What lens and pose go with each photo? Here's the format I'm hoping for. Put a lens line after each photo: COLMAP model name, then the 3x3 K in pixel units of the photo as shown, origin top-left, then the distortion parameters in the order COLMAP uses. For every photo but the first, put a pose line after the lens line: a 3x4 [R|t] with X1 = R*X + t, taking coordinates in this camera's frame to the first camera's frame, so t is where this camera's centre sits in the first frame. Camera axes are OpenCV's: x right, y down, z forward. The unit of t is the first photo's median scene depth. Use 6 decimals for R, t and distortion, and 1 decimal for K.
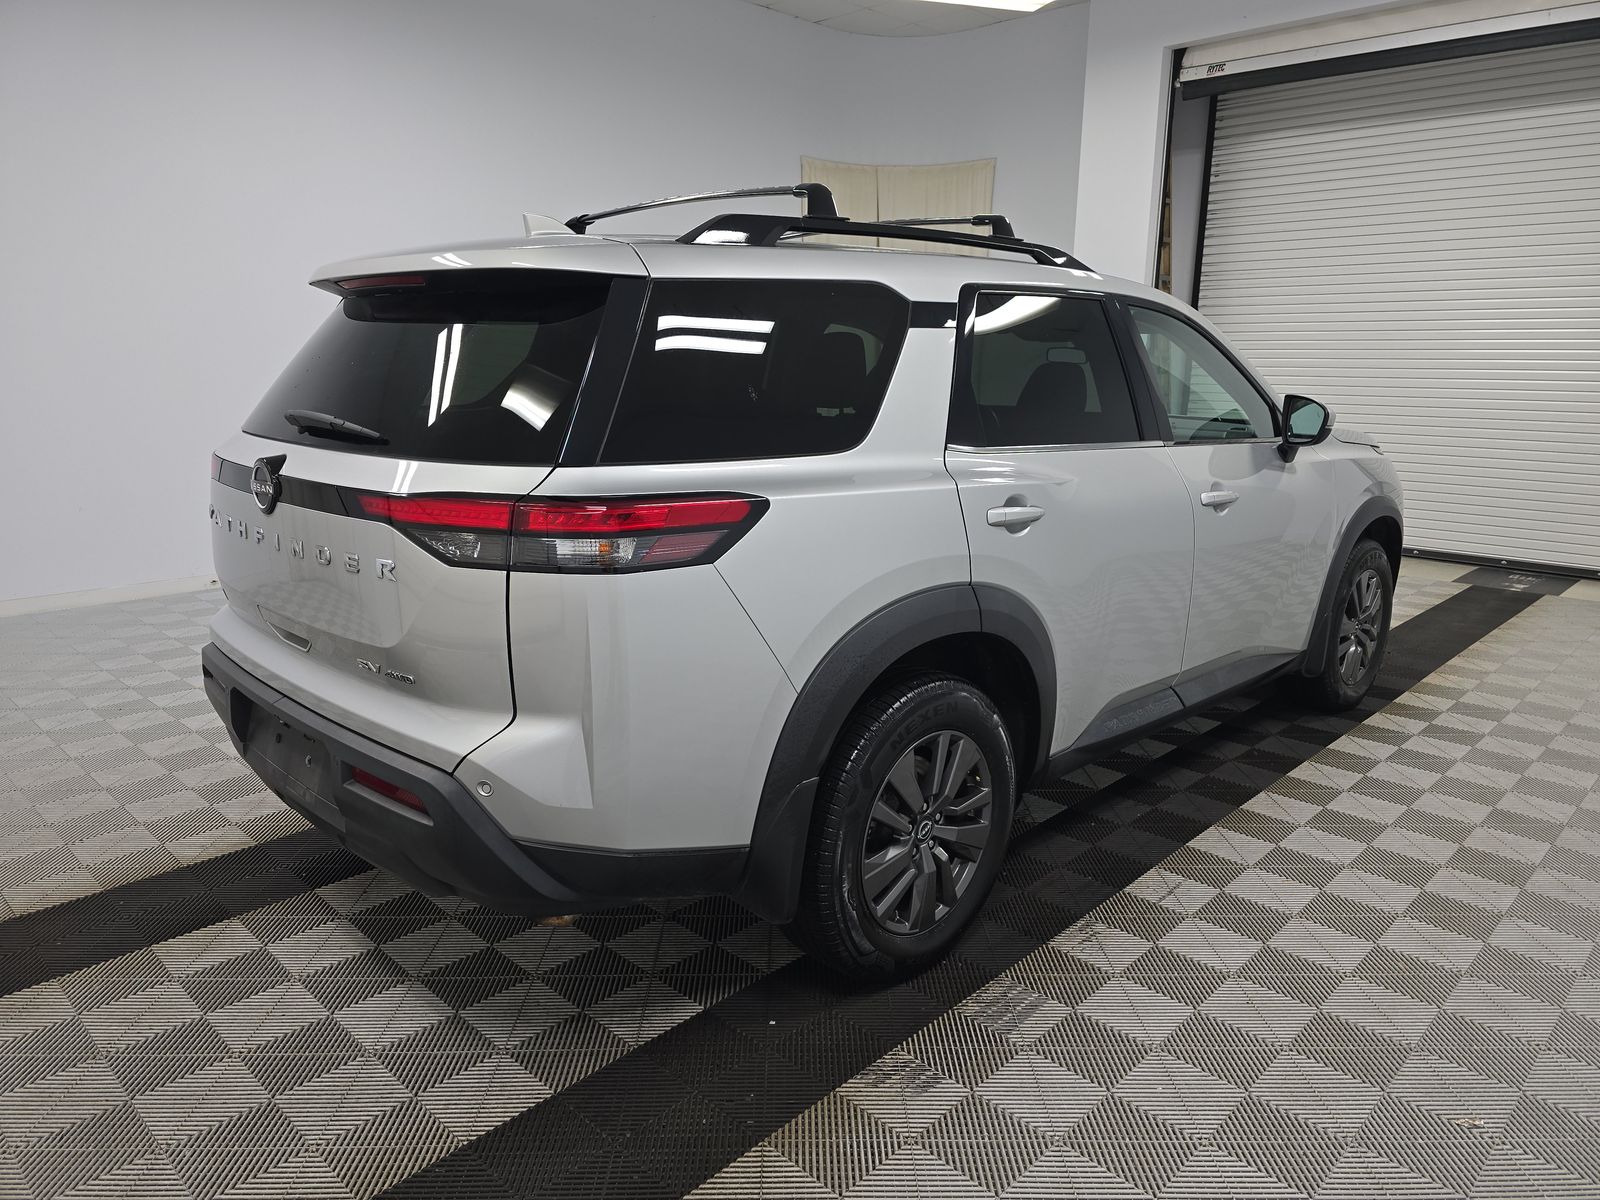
lens RADIAL K [[1098.6, 0, 800.0], [0, 1098.6, 600.0], [0, 0, 1]] dist [0.103323, -0.098126]
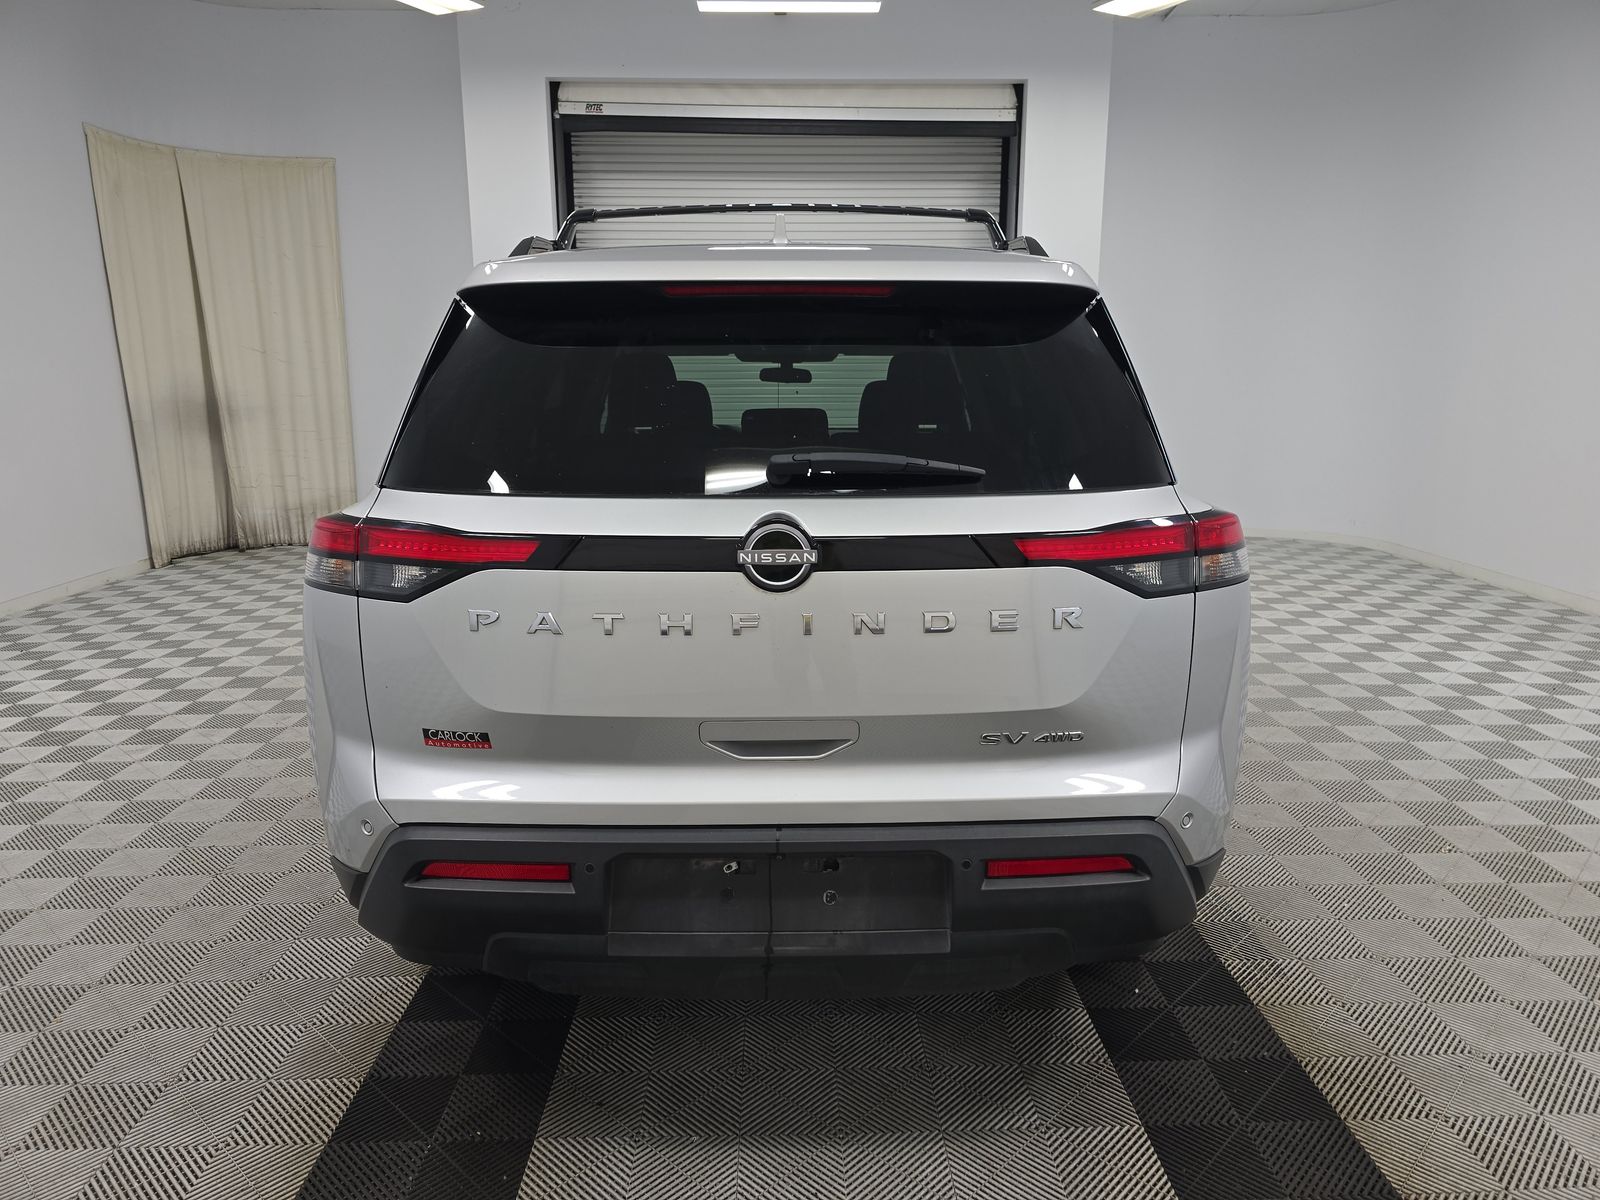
lens RADIAL K [[1098.6, 0, 800.0], [0, 1098.6, 600.0], [0, 0, 1]] dist [0.103323, -0.098126]
pose [[0.688376, -0.160400, 0.707396, -0.320585], [0.172026, 0.983522, 0.055611, -0.035699], [-0.704660, 0.083410, 0.704626, 0.147807]]
